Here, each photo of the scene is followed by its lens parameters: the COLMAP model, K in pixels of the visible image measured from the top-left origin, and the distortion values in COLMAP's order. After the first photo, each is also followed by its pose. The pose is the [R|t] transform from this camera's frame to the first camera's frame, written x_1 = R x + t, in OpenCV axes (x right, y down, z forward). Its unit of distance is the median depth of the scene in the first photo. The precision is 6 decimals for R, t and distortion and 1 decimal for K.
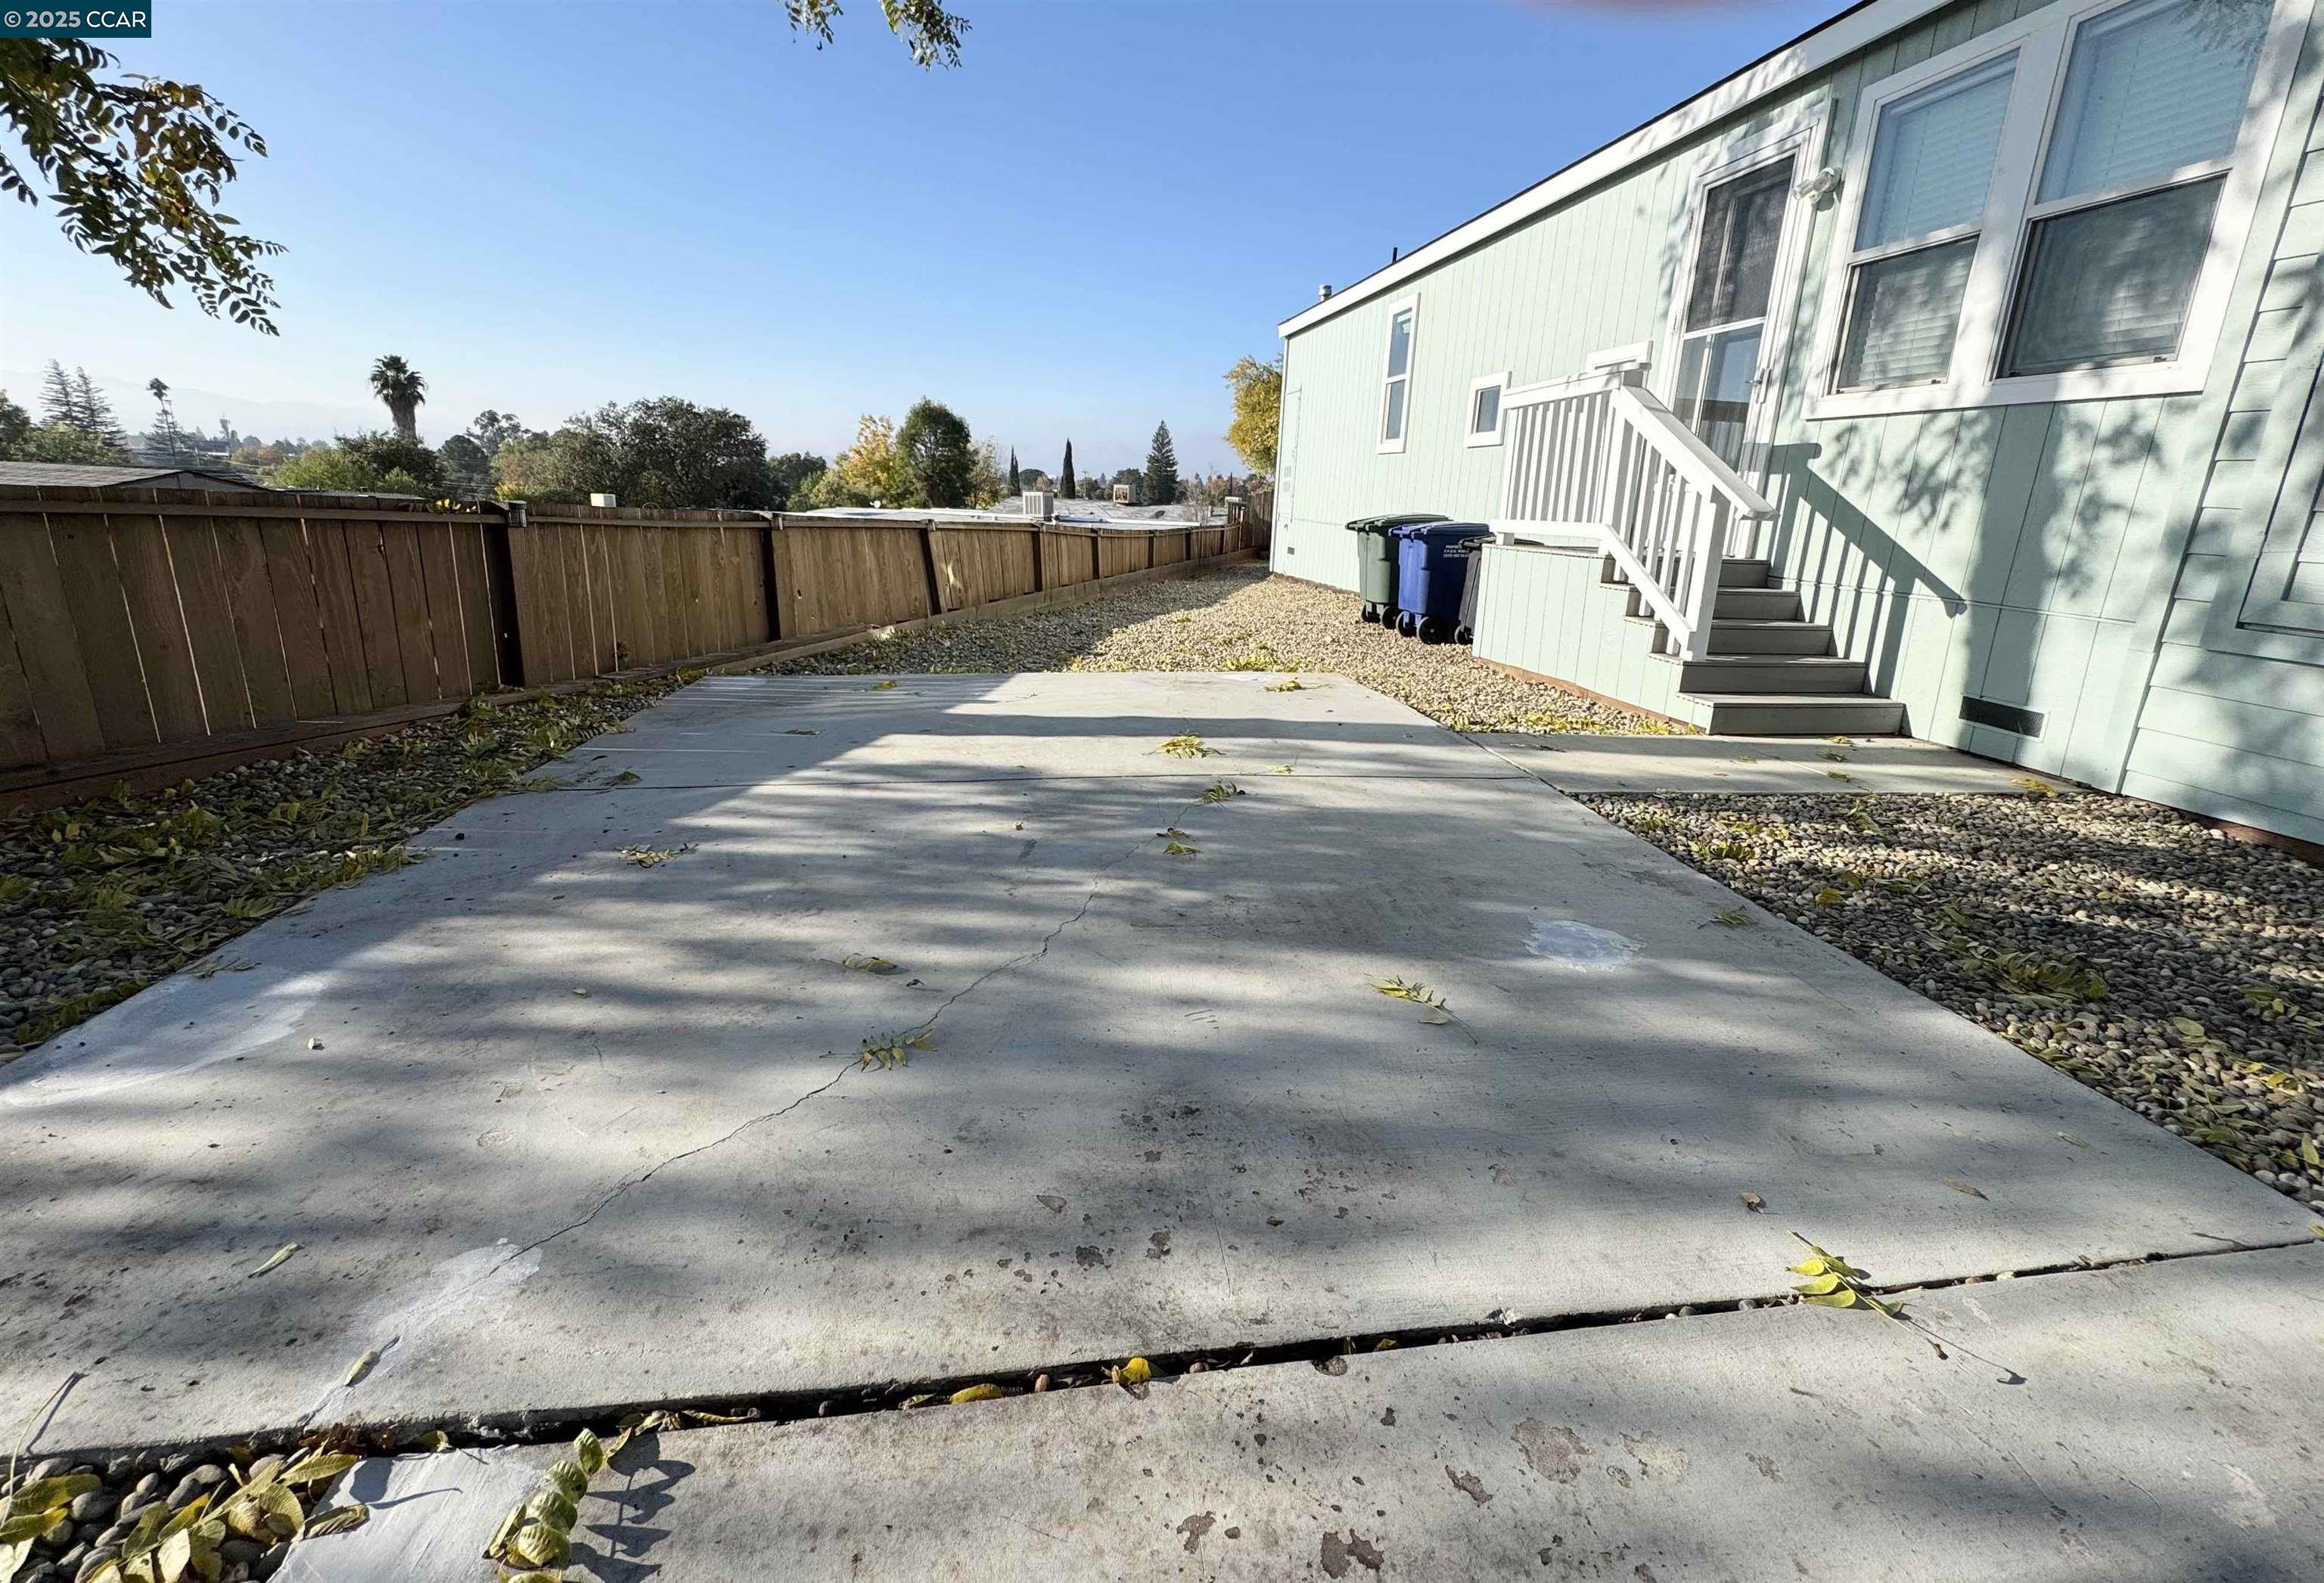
lens RADIAL K [[925.8, 0, 1149.2], [0, 925.8, 706.9], [0, 0, 1]] dist [0.004438, -0.000339]
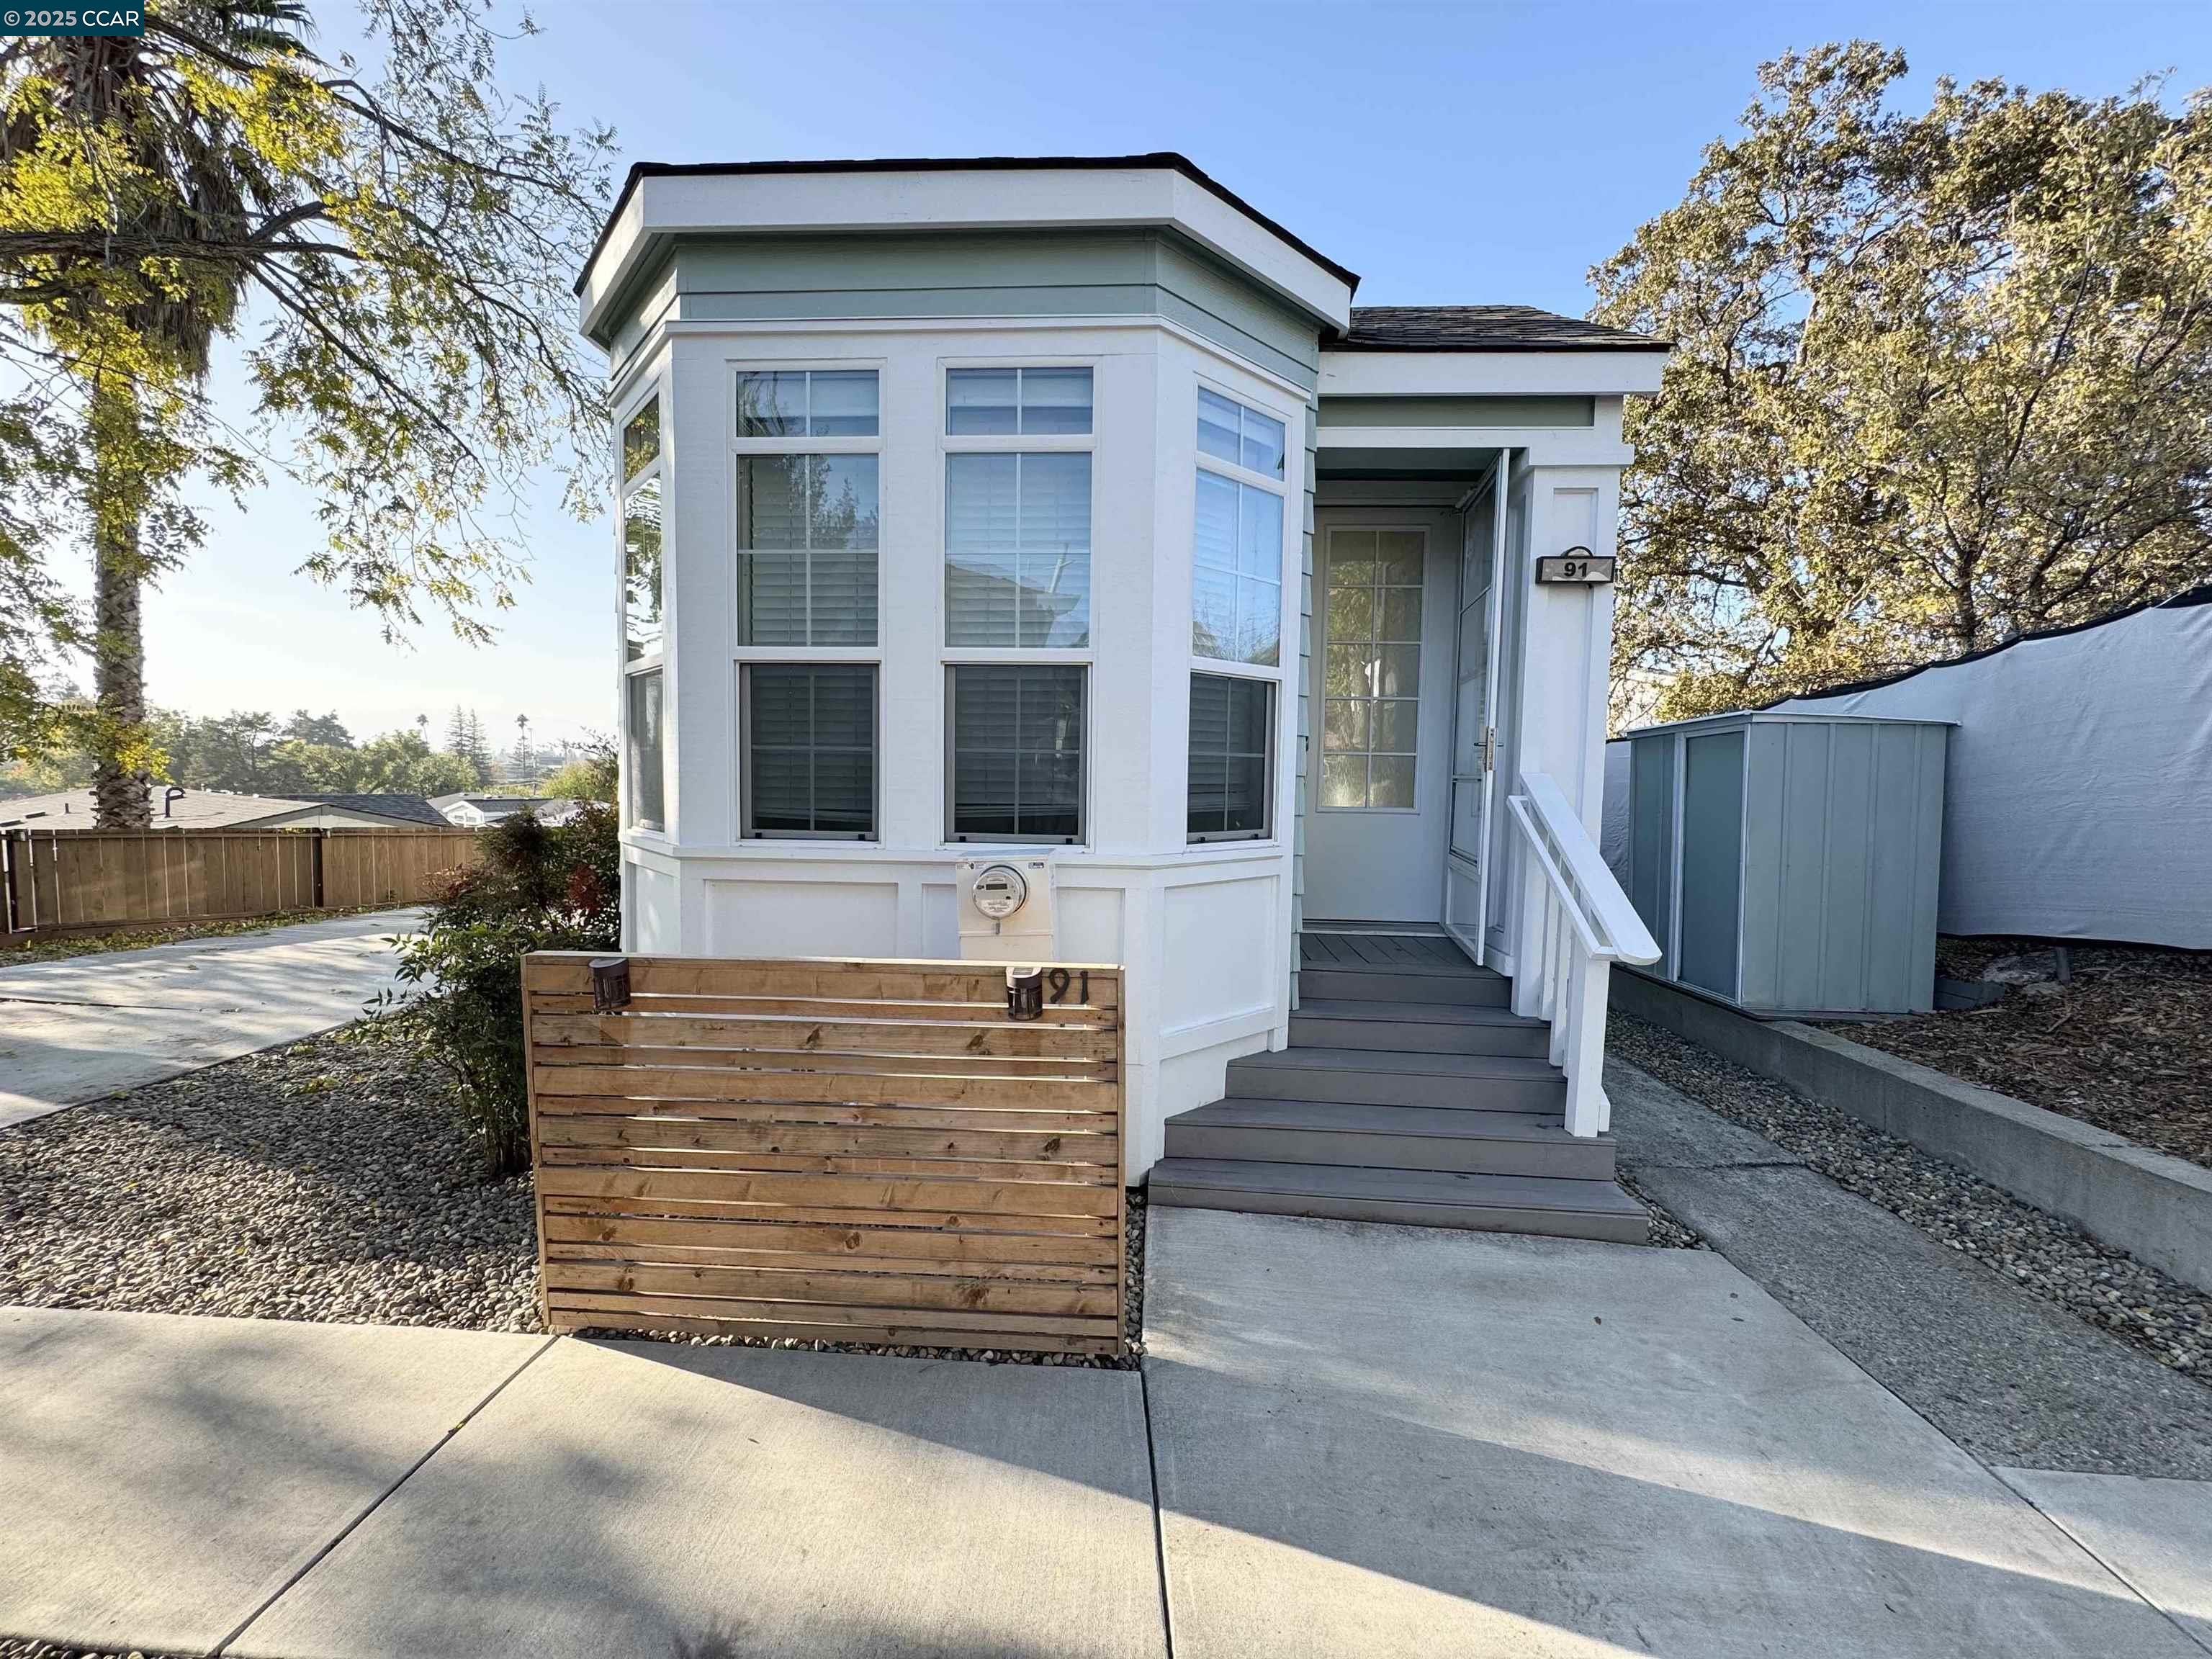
lens RADIAL K [[885.1, 0, 1104.2], [0, 885.1, 828.8], [0, 0, 1]] dist [-0.002991, 0.000713]
pose [[0.974765, -0.004667, -0.223185, 0.840502], [-0.034492, 0.984626, -0.171236, 0.045865], [0.220553, 0.174613, 0.959618, -0.339692]]
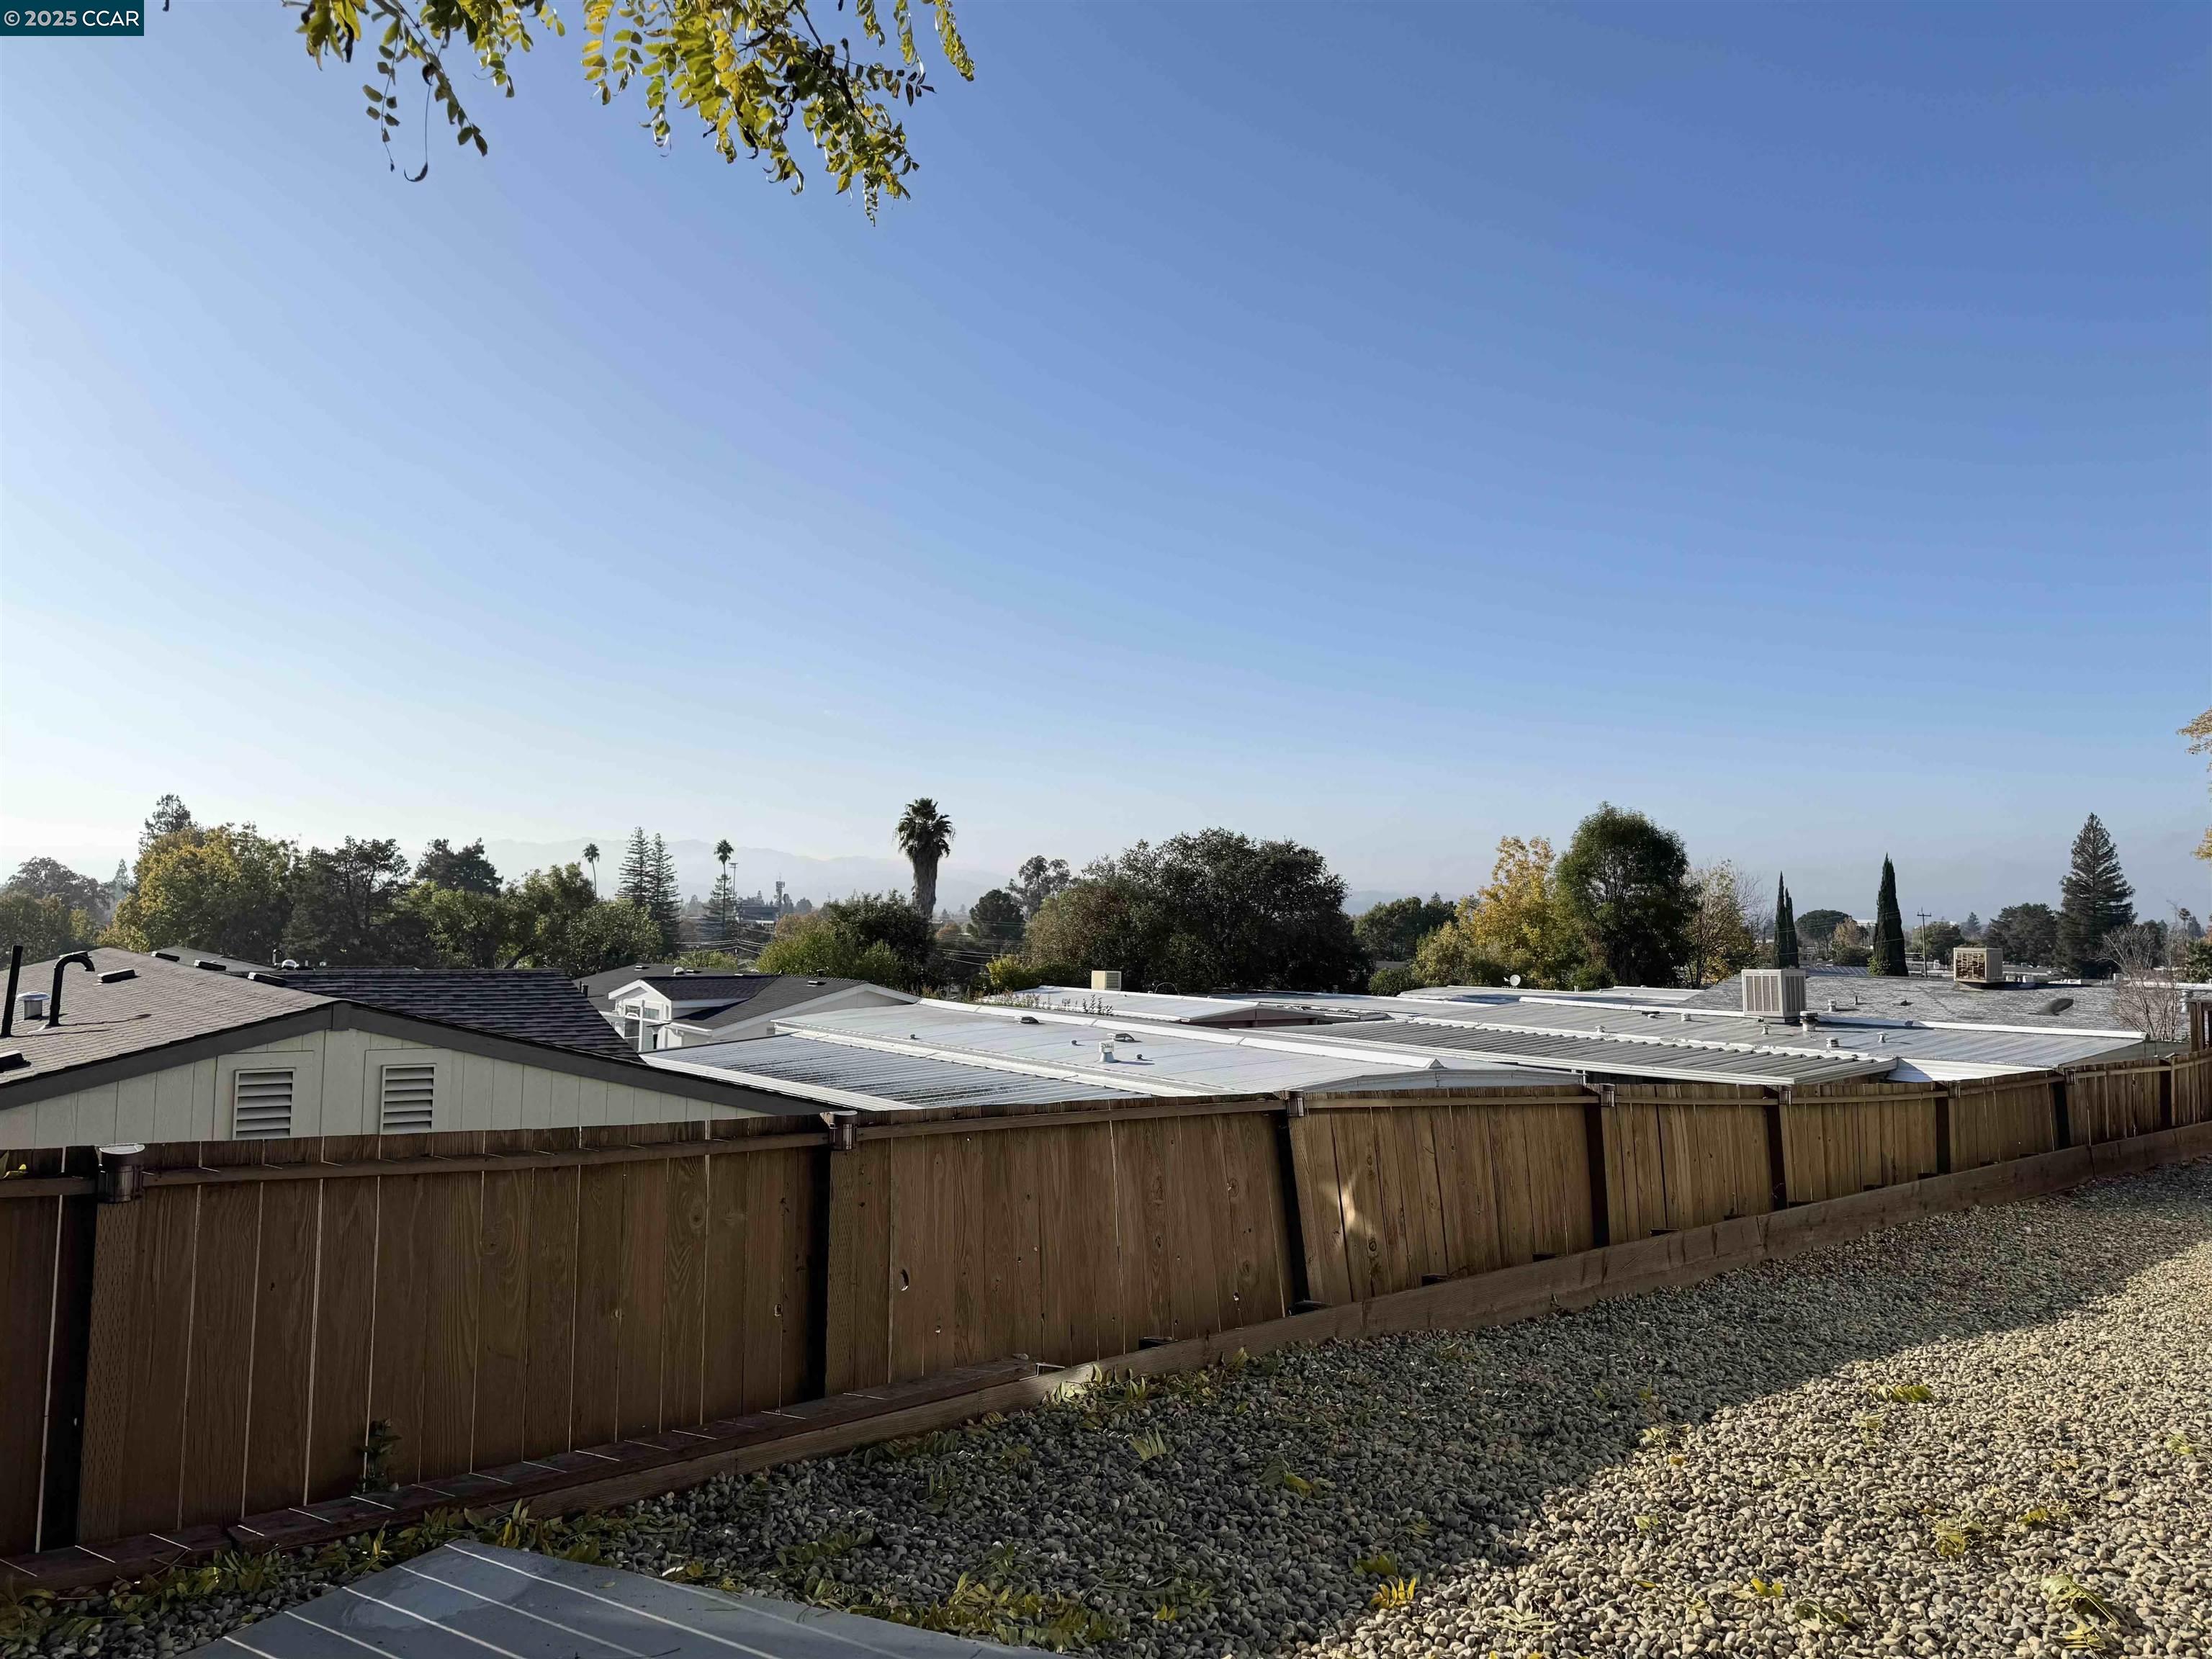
lens RADIAL K [[1543.1, 0, 1121.3], [0, 1543.1, 827.1], [0, 0, 1]] dist [0.032016, -0.017732]
pose [[0.852493, -0.056926, -0.519630, 0.103144], [-0.103551, 0.955963, -0.274611, -0.105396], [0.512379, 0.287912, 0.809057, 0.274792]]
